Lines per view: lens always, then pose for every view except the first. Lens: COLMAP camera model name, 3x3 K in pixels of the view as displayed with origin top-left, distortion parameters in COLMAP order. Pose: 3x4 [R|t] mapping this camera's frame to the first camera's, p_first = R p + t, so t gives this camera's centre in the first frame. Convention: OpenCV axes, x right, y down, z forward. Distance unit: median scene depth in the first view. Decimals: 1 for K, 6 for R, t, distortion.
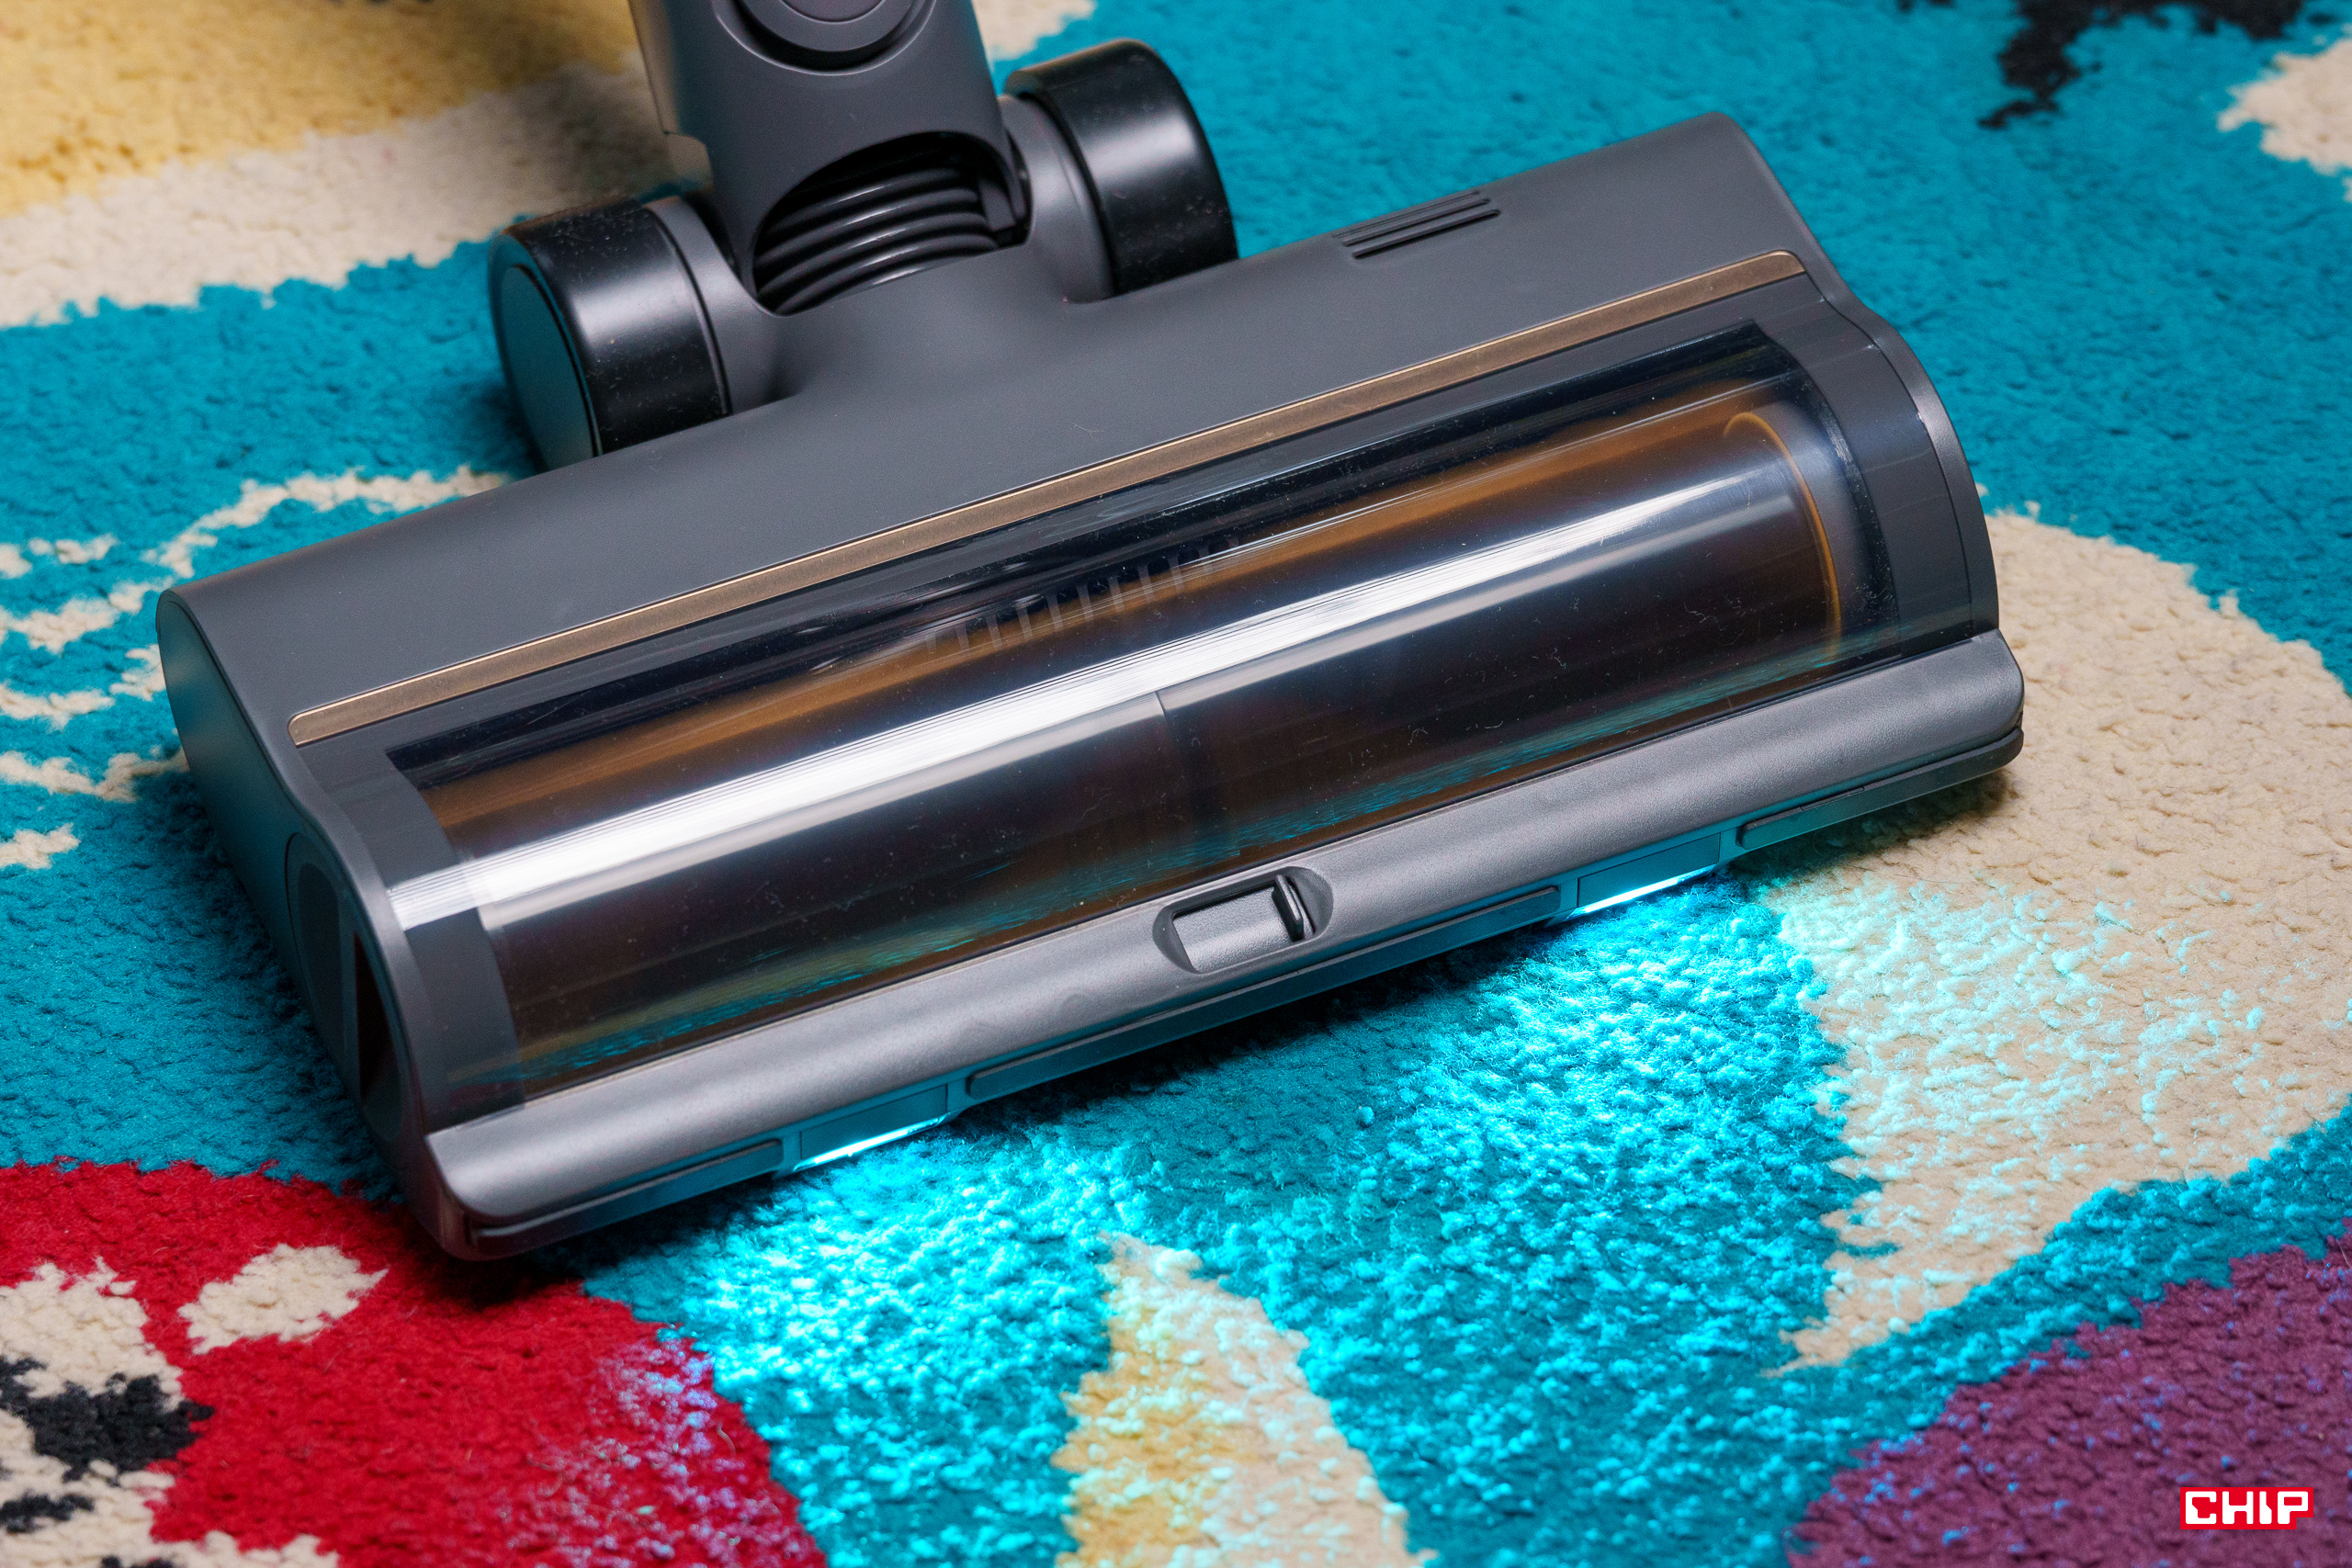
lens RADIAL K [[13584.2, 0, 1176.0], [0, 13584.2, 784.0], [0, 0, 1]] dist [0.668082, 9.402024]
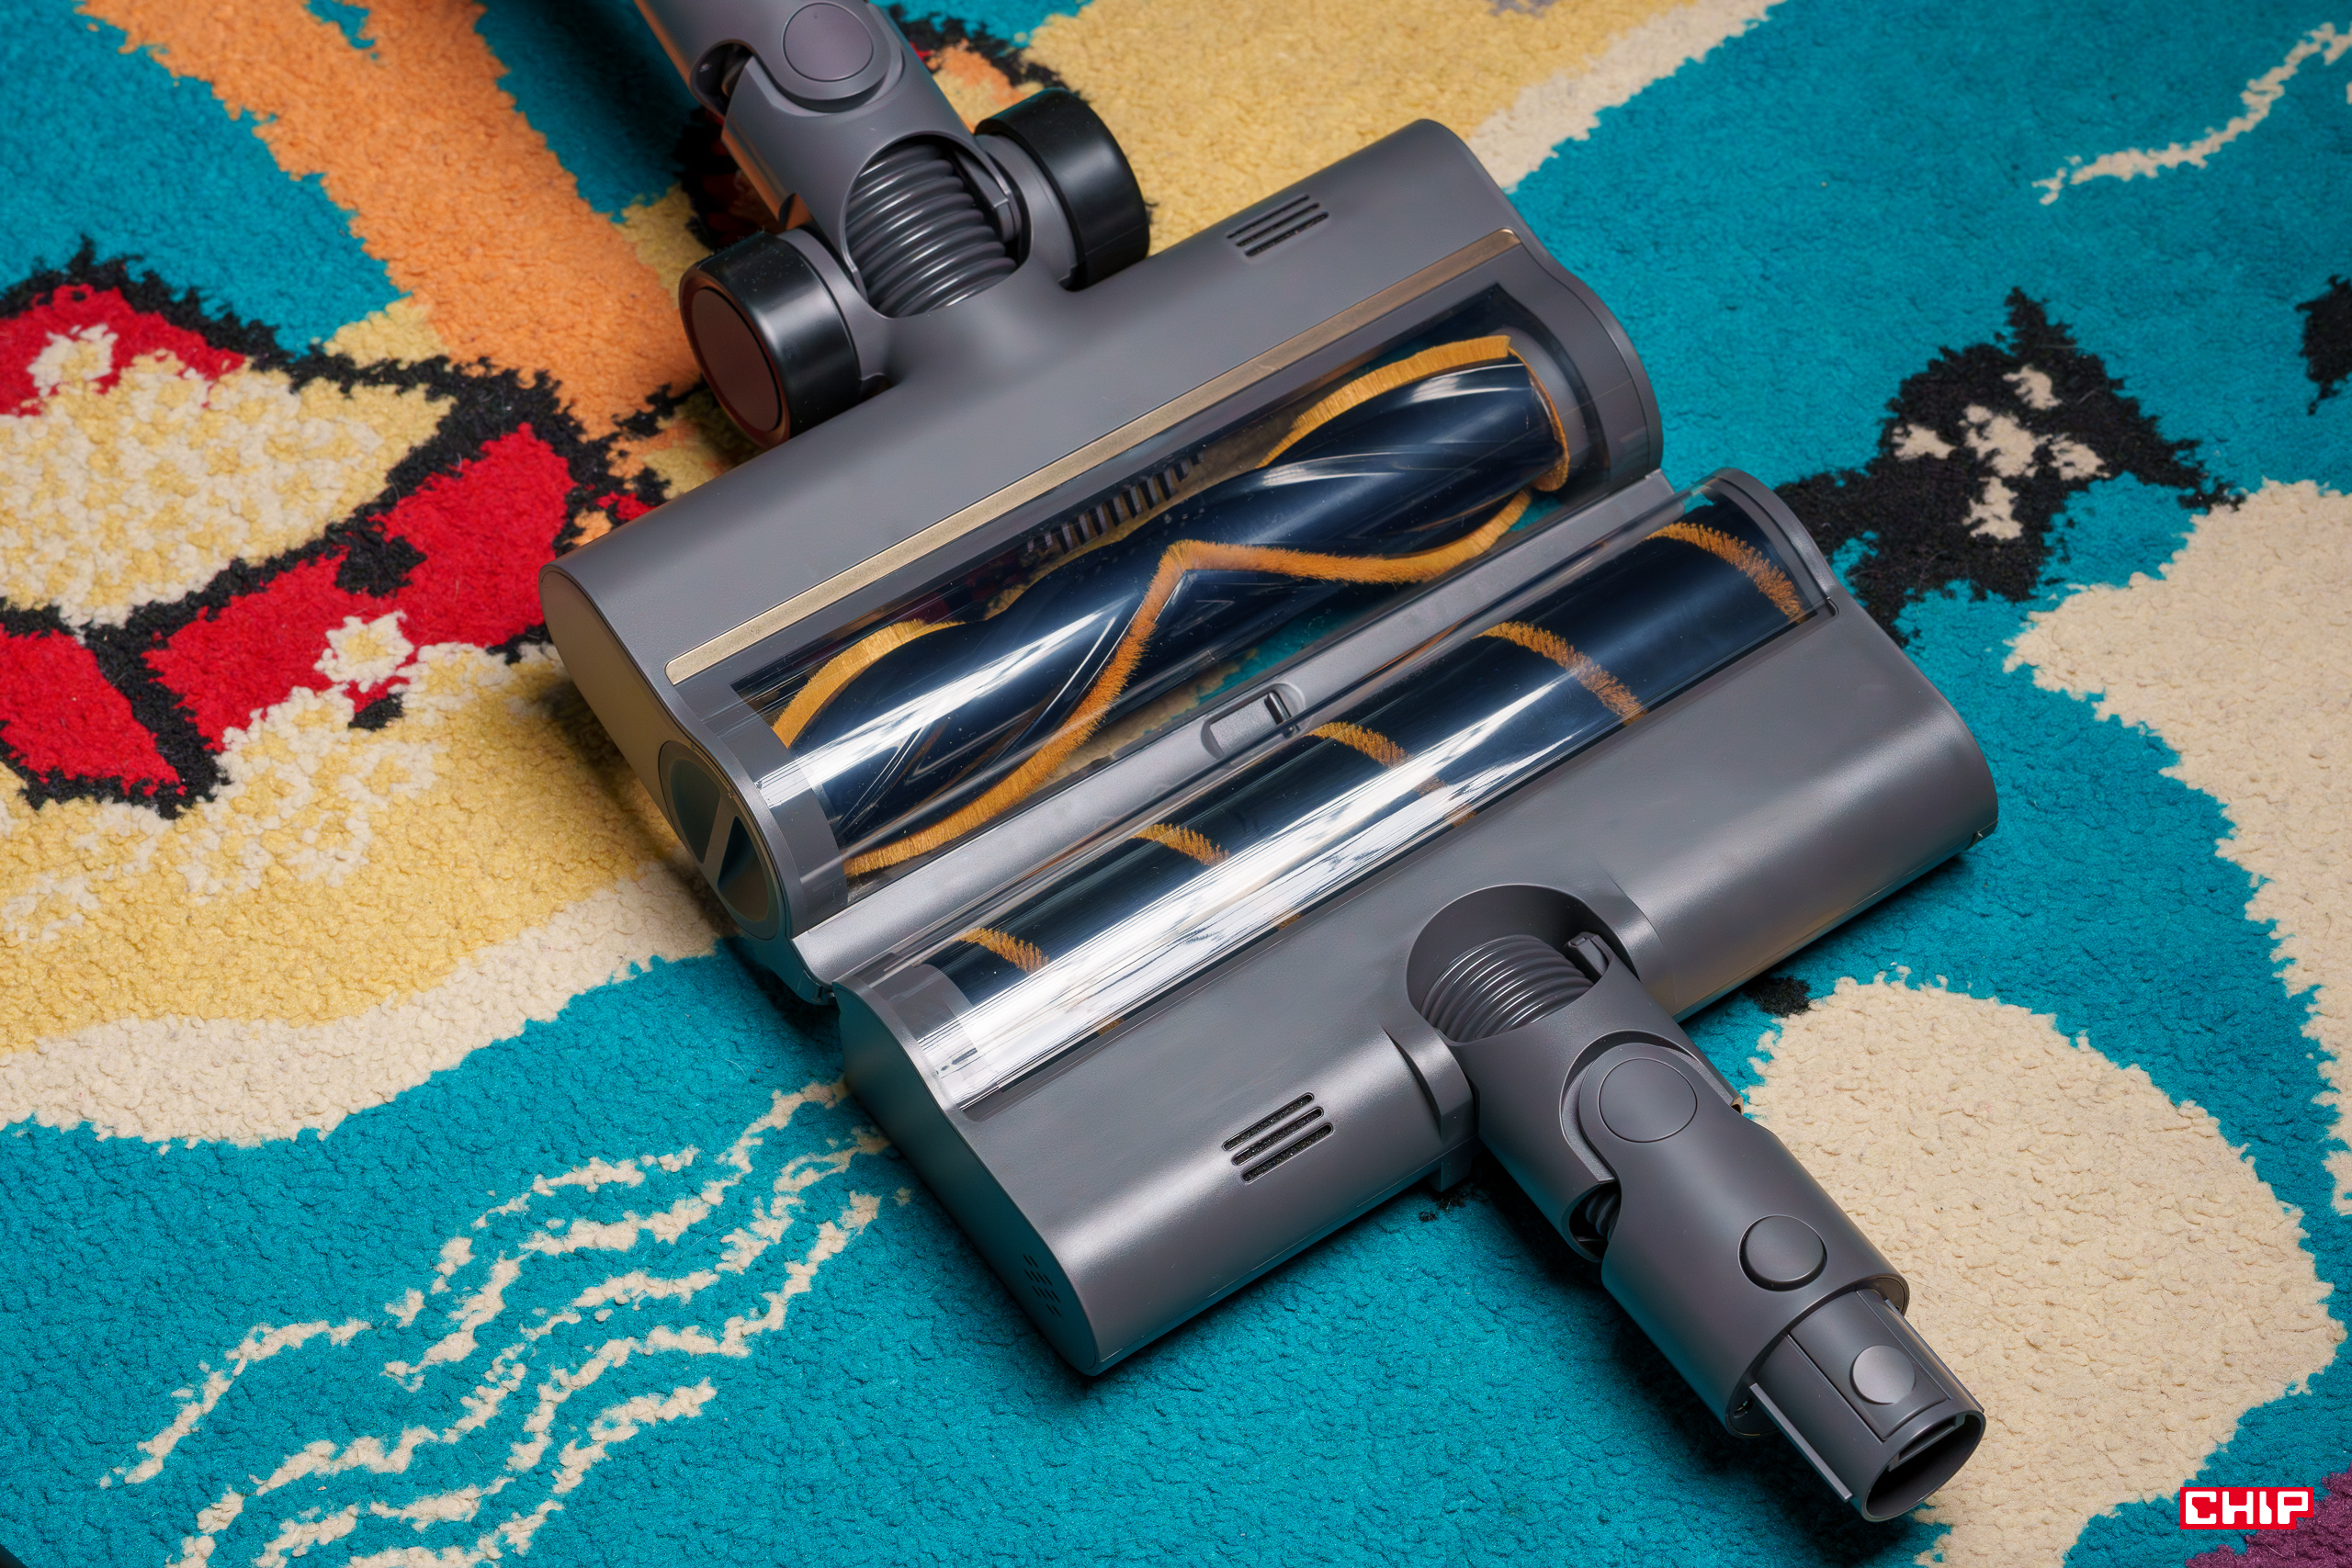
lens RADIAL K [[6638.0, 0, 1176.0], [0, 6638.0, 784.0], [0, 0, 1]] dist [0.144836, 0.382960]
pose [[0.989842, -0.114158, 0.084740, -0.082546], [0.096958, 0.977961, 0.184910, -0.187251], [-0.103981, -0.174815, 0.979095, 0.280700]]
